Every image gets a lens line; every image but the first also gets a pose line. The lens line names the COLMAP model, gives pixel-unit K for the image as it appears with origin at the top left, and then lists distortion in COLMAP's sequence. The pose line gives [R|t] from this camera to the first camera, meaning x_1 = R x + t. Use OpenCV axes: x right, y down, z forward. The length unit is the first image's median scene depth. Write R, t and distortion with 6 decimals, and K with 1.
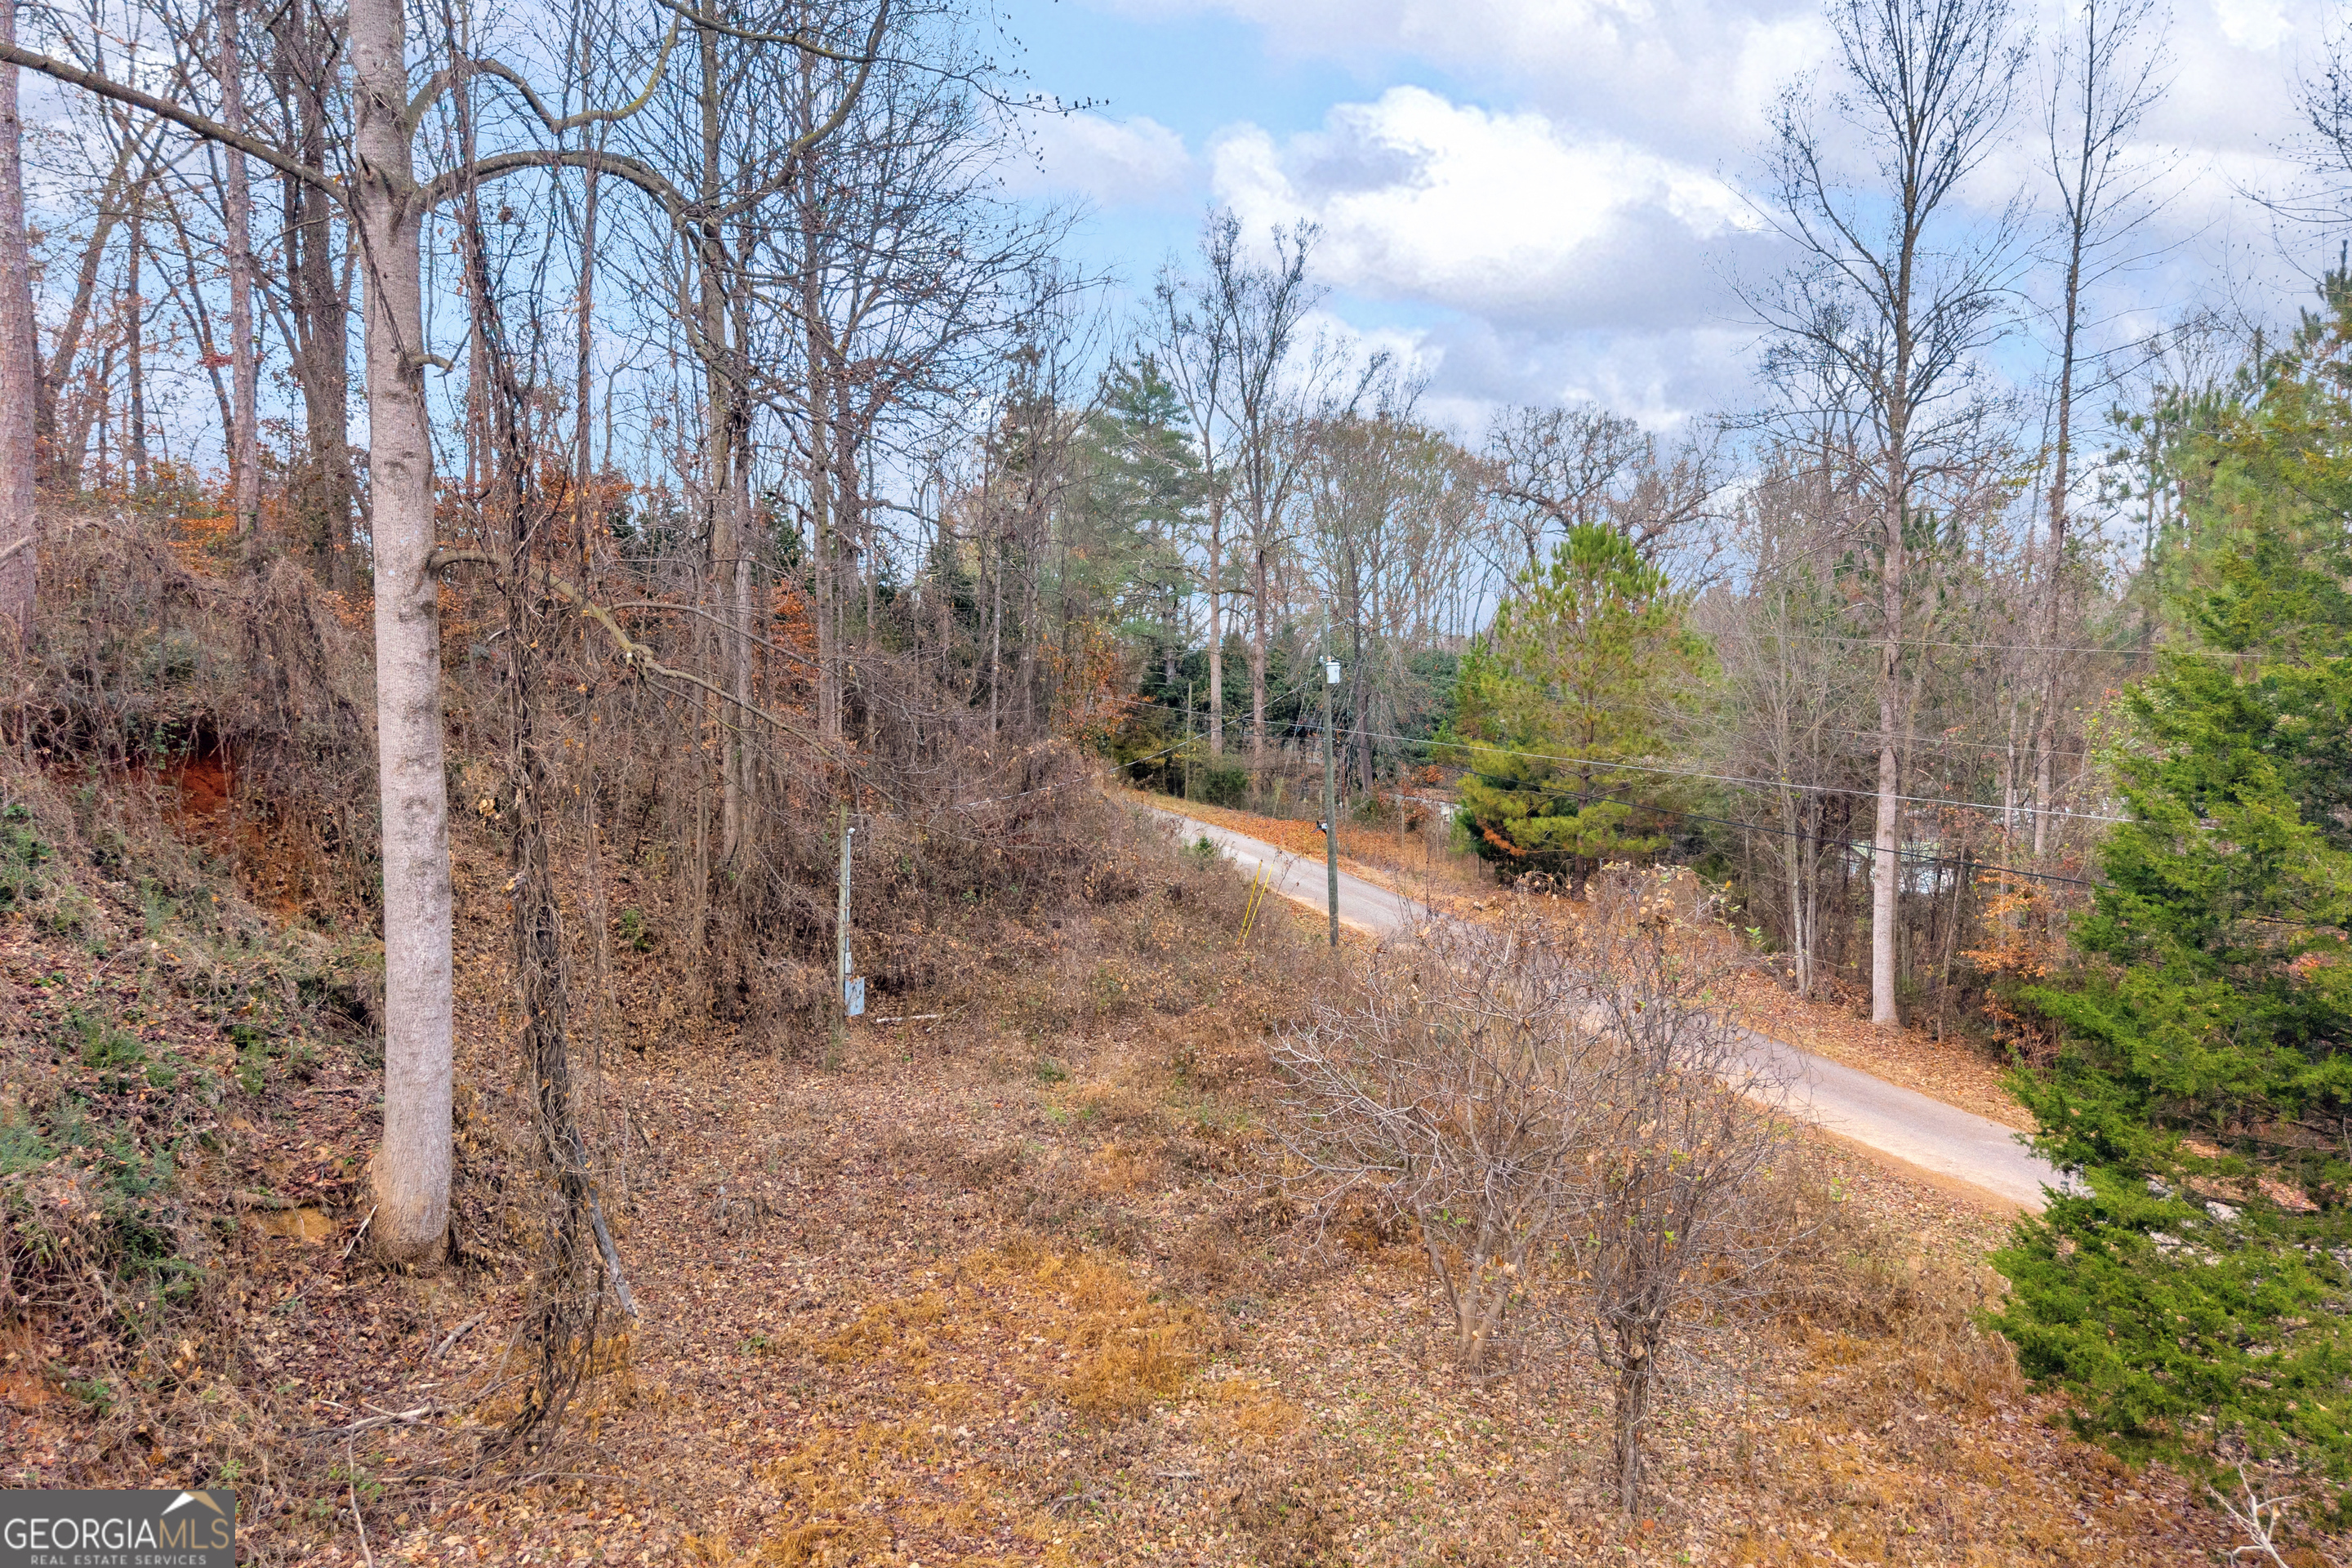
lens RADIAL K [[1619.7, 0, 1168.5], [0, 1619.7, 780.6], [0, 0, 1]] dist [0.059694, 0.007290]
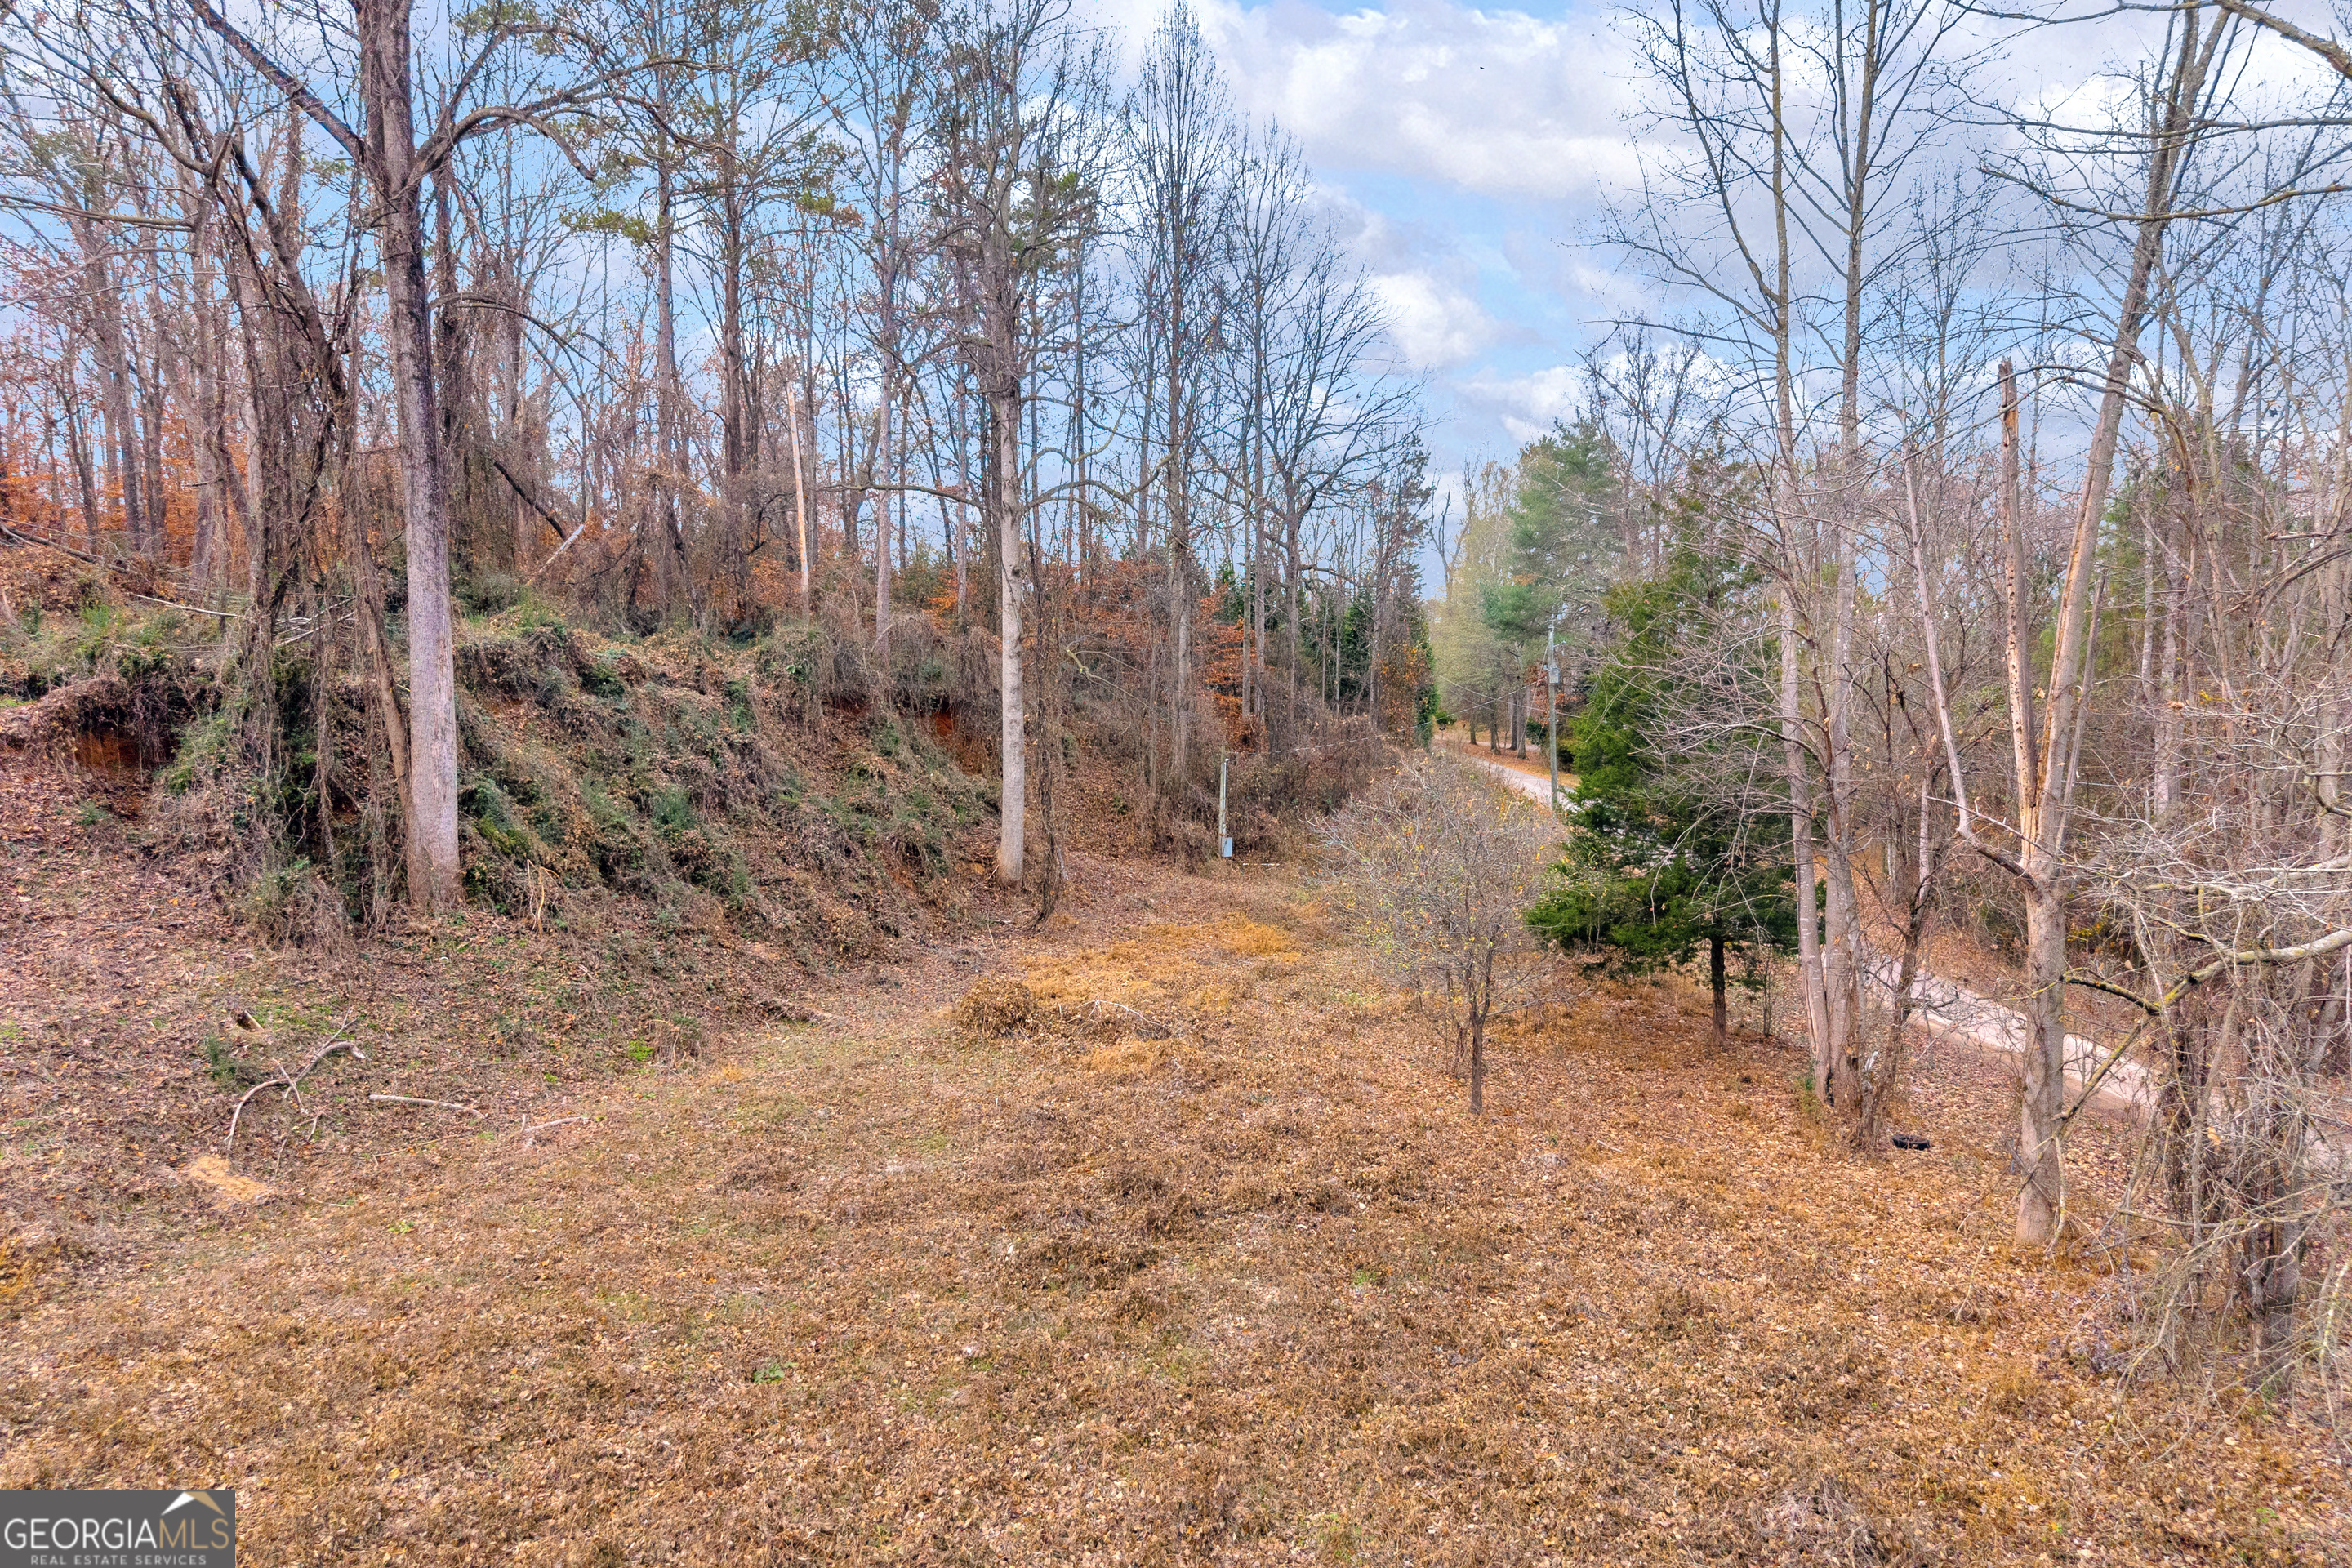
lens RADIAL K [[1619.7, 0, 1168.5], [0, 1619.7, 780.6], [0, 0, 1]] dist [0.059694, 0.007290]
pose [[0.932072, 0.026860, -0.361275, 0.602292], [-0.030360, 0.999531, -0.004016, 0.089838], [0.360998, 0.014711, 0.932451, -1.131567]]
